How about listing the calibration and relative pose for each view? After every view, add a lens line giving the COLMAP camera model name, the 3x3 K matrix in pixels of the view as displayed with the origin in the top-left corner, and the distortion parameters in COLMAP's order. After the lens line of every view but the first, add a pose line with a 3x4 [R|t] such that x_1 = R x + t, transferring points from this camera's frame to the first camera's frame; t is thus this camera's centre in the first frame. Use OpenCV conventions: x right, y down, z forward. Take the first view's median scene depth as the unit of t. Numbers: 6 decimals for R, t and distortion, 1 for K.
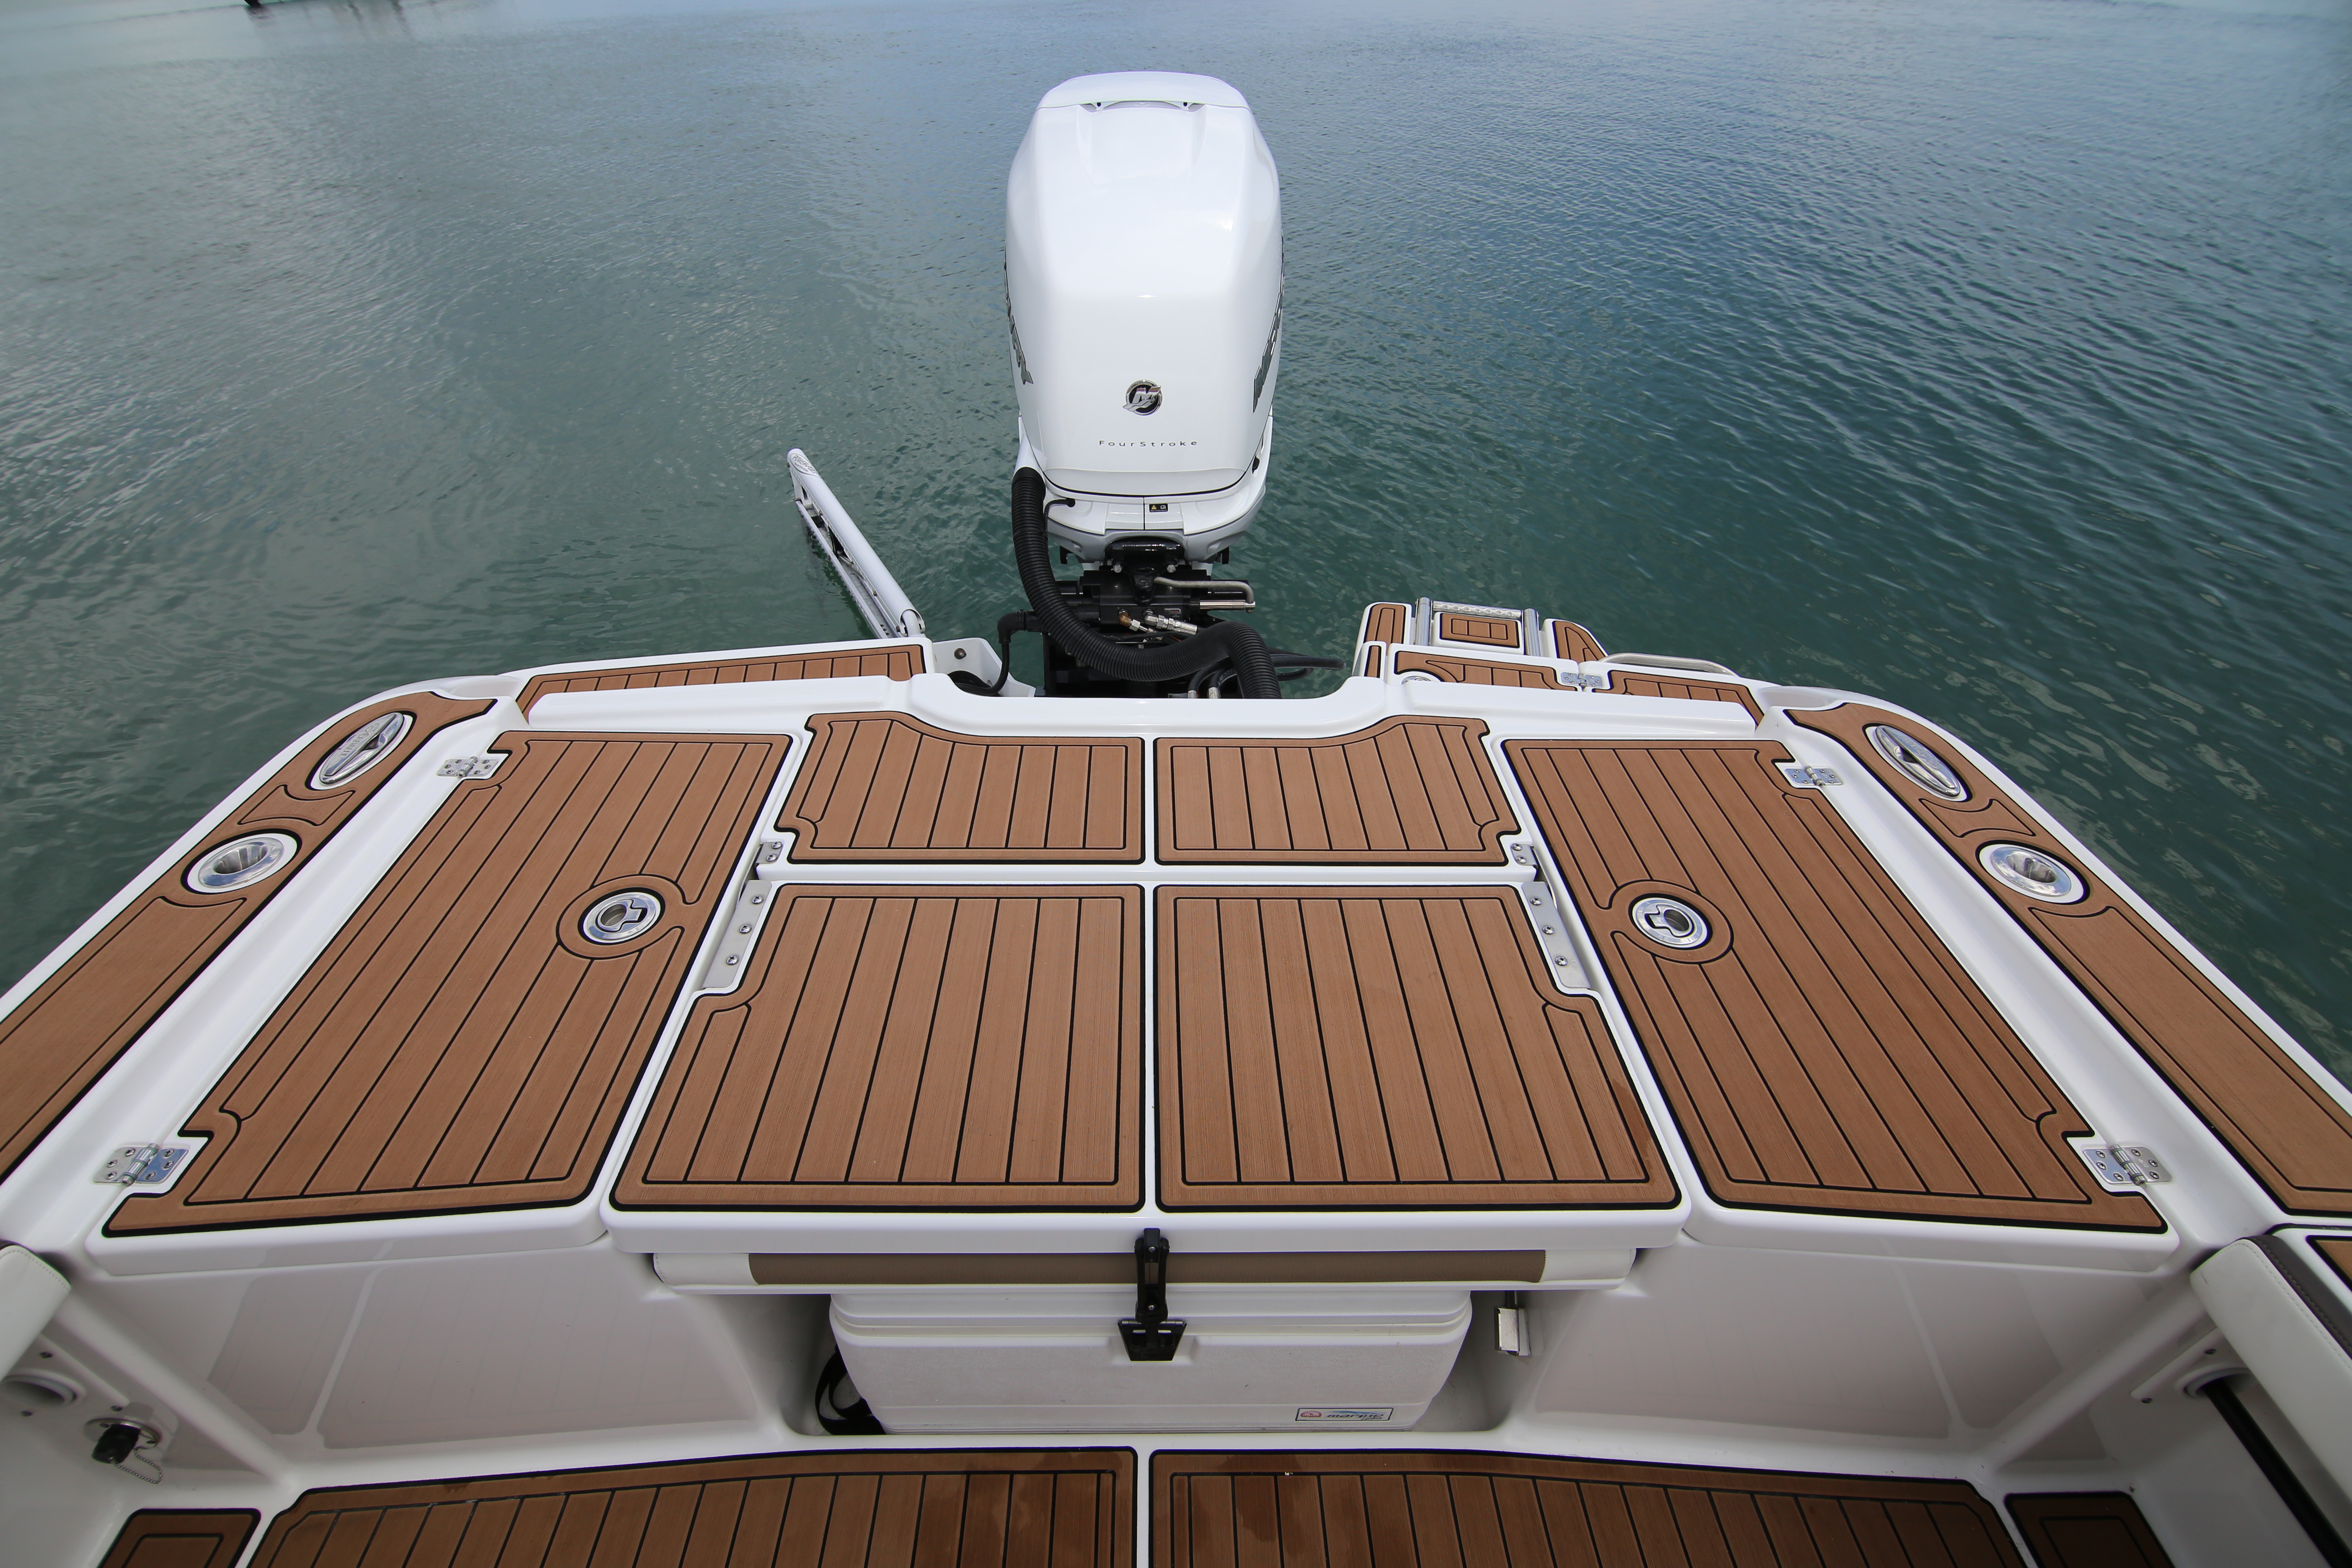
lens RADIAL K [[1046.3, 0, 1176.0], [0, 1046.3, 784.0], [0, 0, 1]] dist [-0.018259, -0.005405]
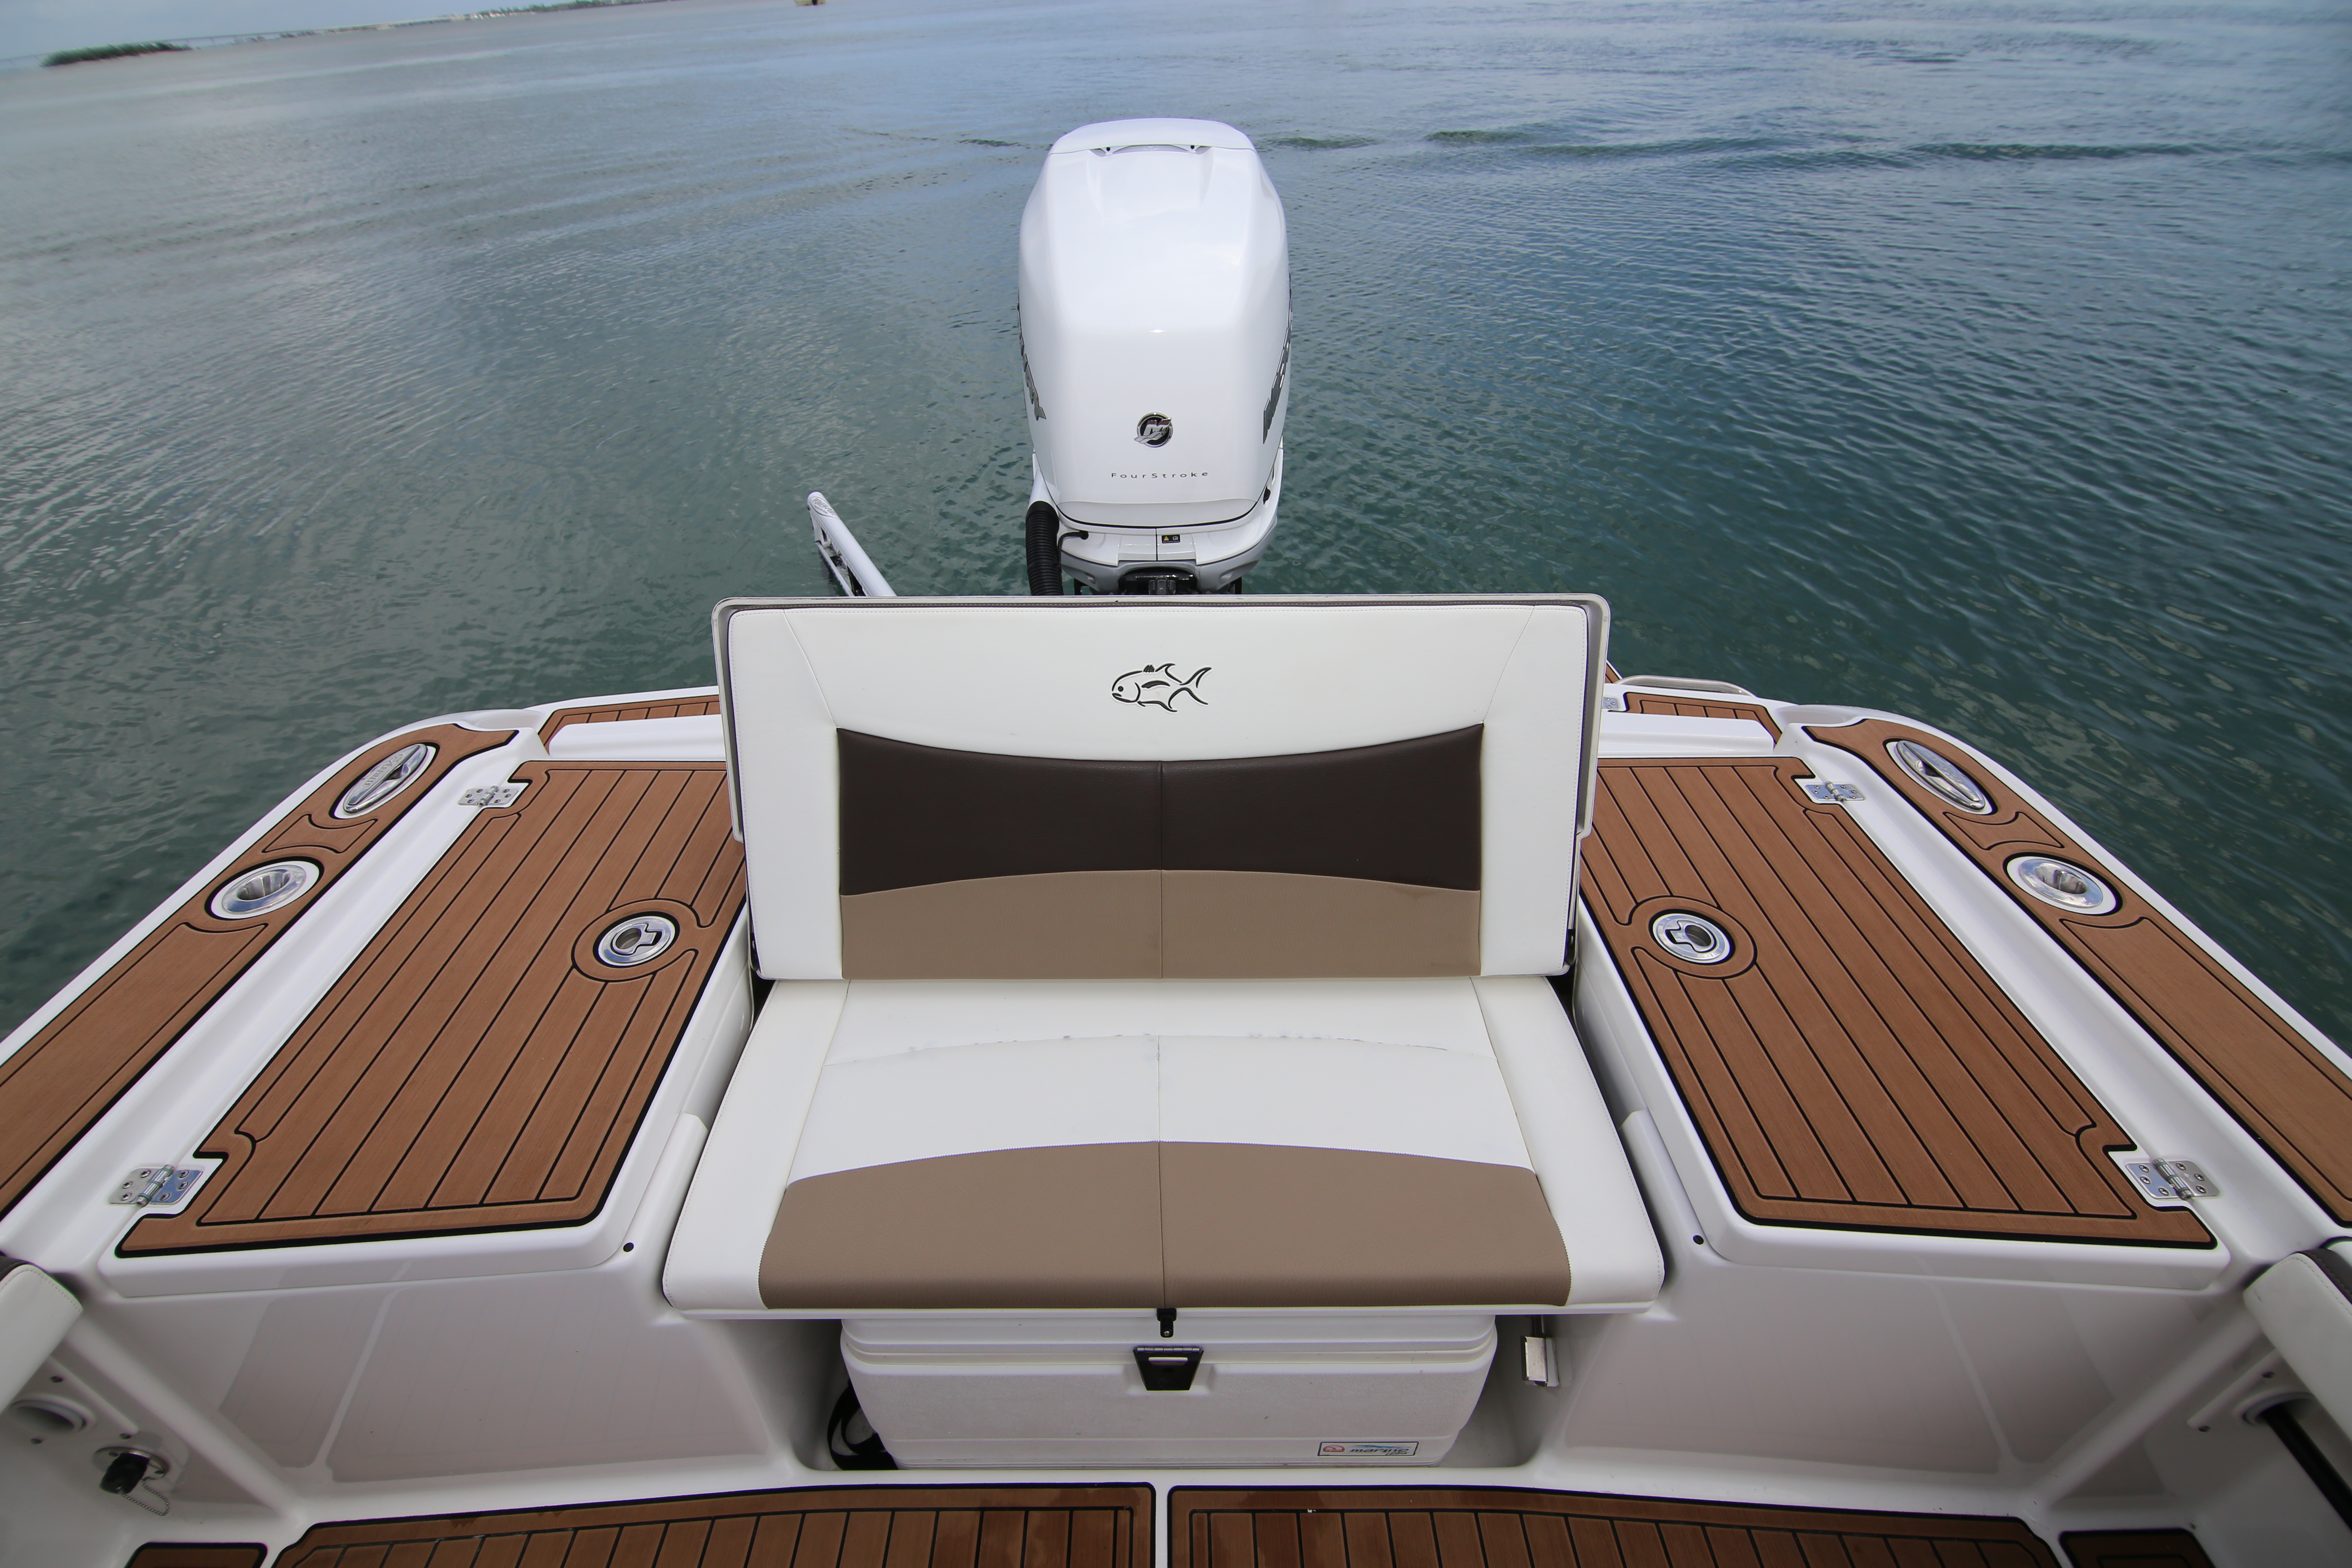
lens RADIAL K [[1046.3, 0, 1176.0], [0, 1046.3, 784.0], [0, 0, 1]] dist [-0.018259, -0.005405]
pose [[0.999765, -0.011044, -0.018668, 0.007413], [0.010263, 0.999090, -0.041410, 0.023908], [0.019108, 0.041209, 0.998968, 0.001647]]
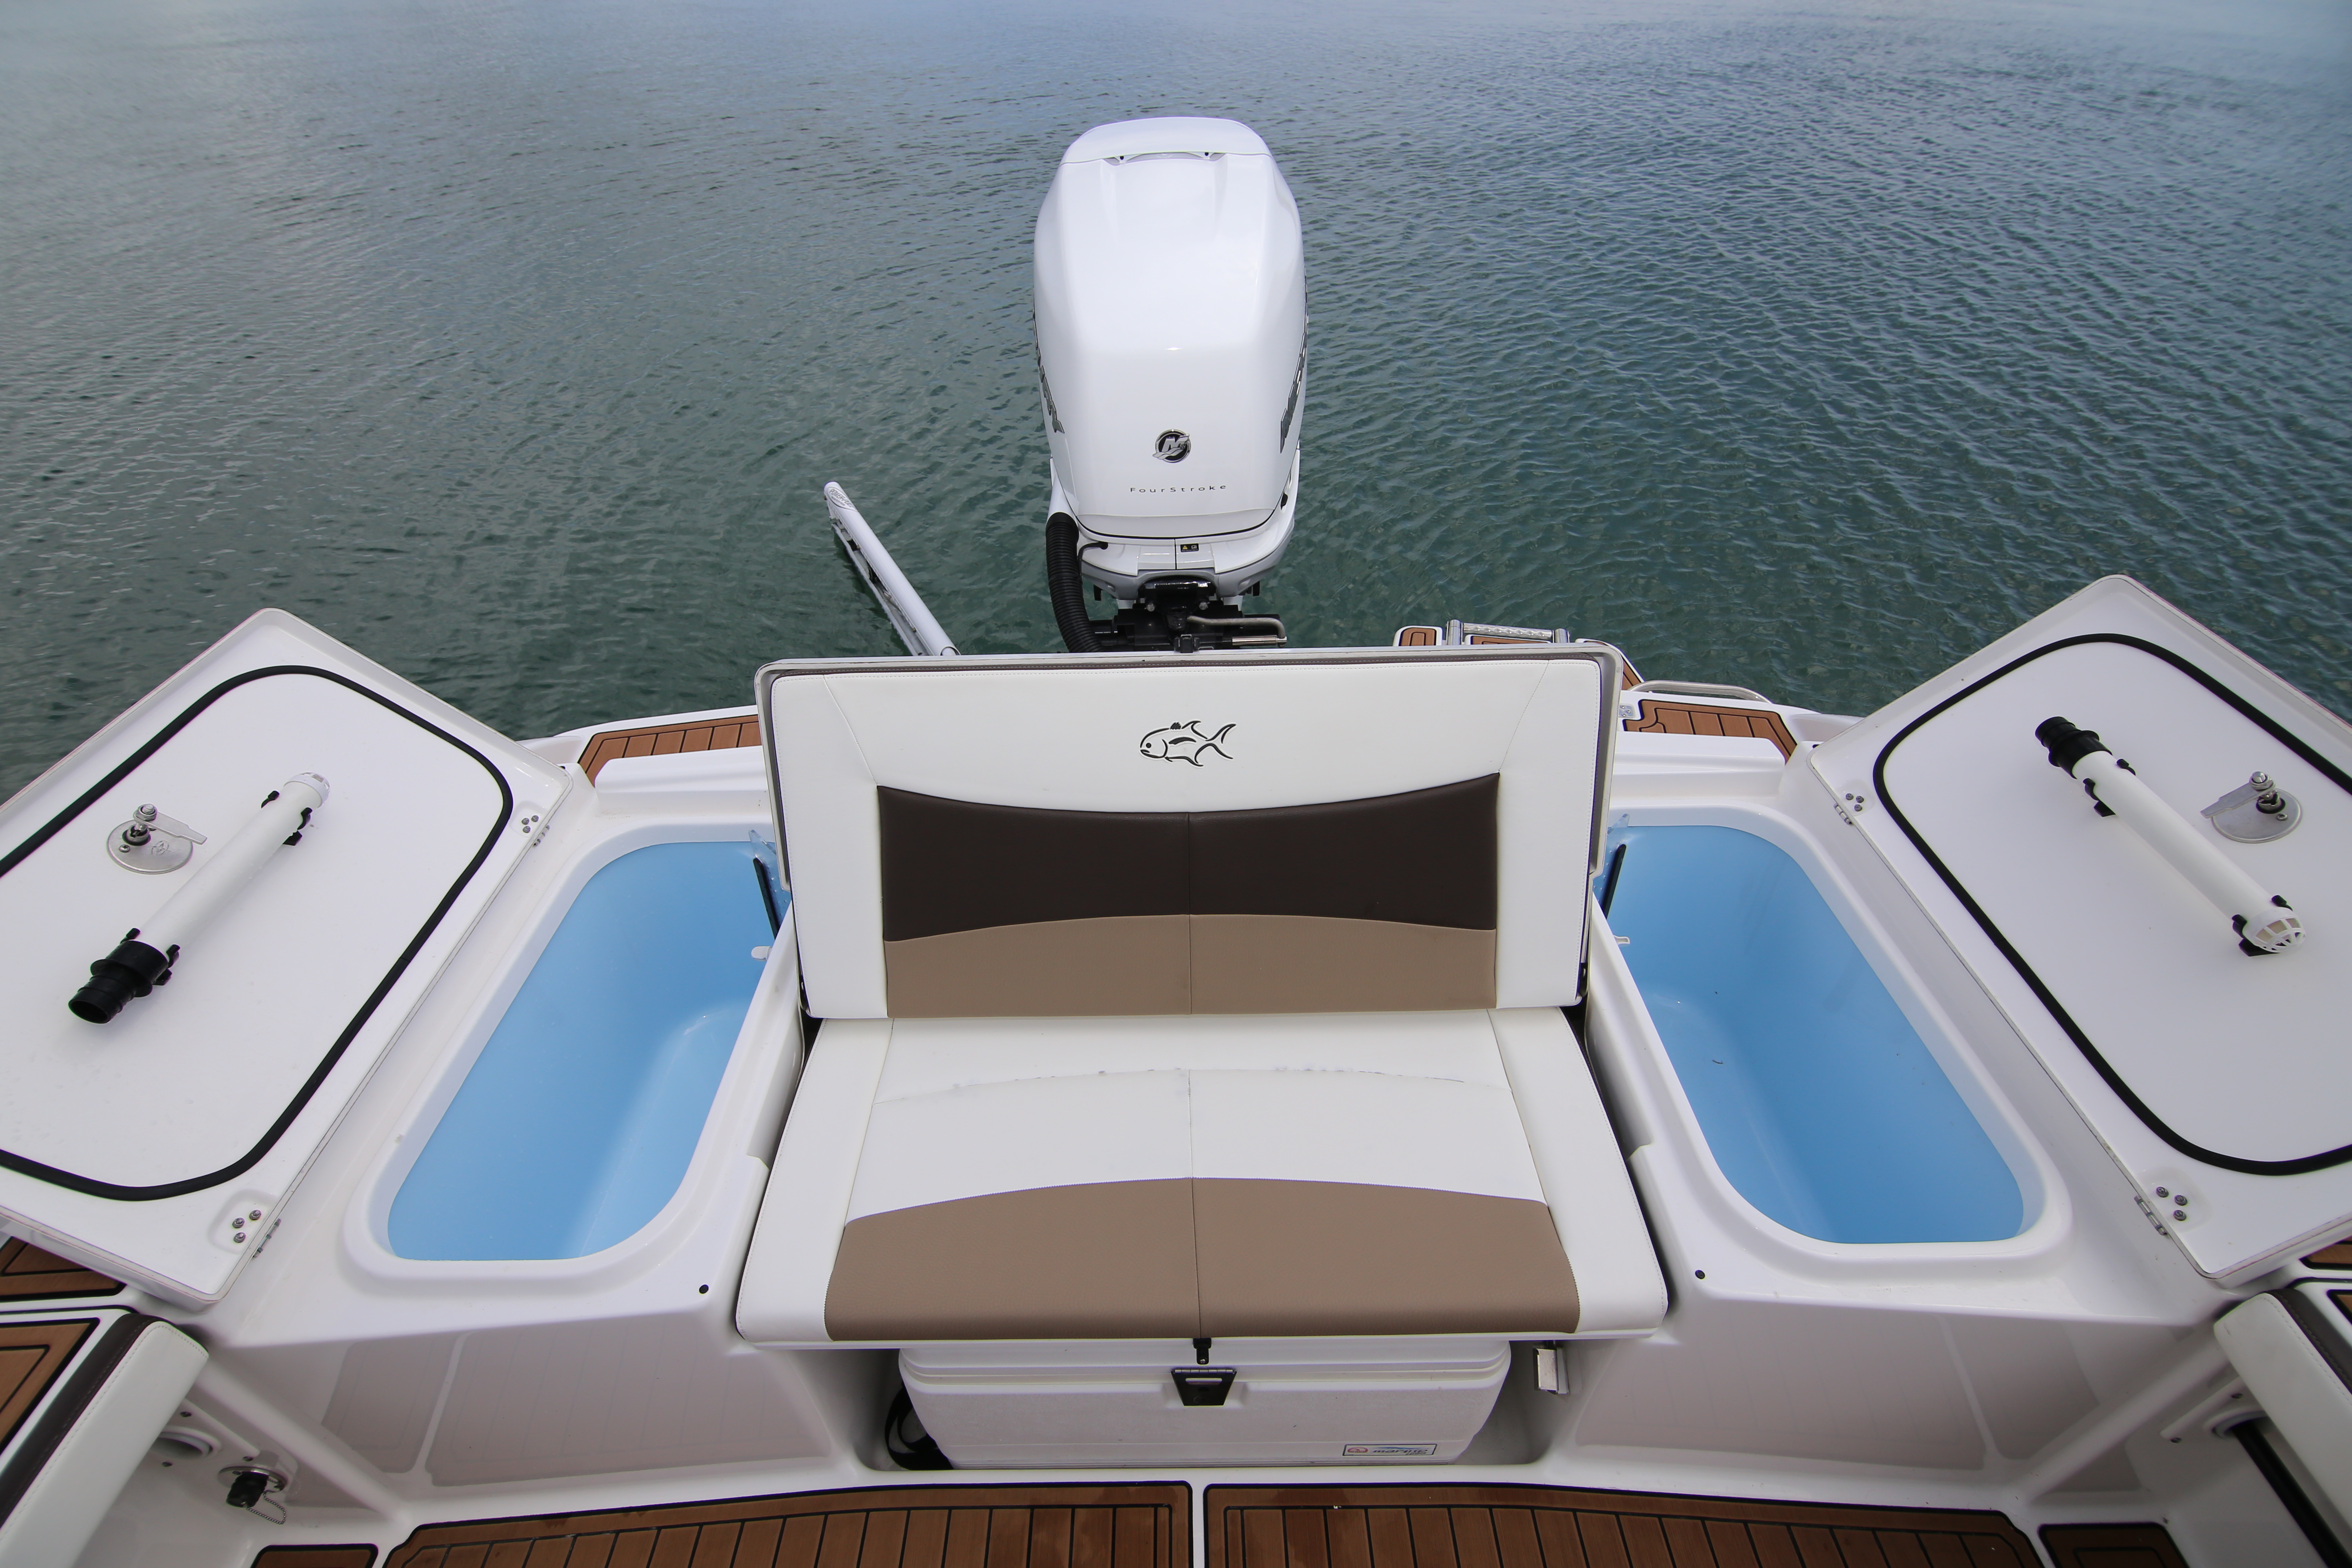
lens RADIAL K [[1046.3, 0, 1176.0], [0, 1046.3, 784.0], [0, 0, 1]] dist [-0.018259, -0.005405]
pose [[0.999162, -0.023135, -0.033768, -0.001412], [0.023515, 0.999664, 0.010901, -0.076595], [0.033504, -0.011686, 0.999370, -0.038862]]
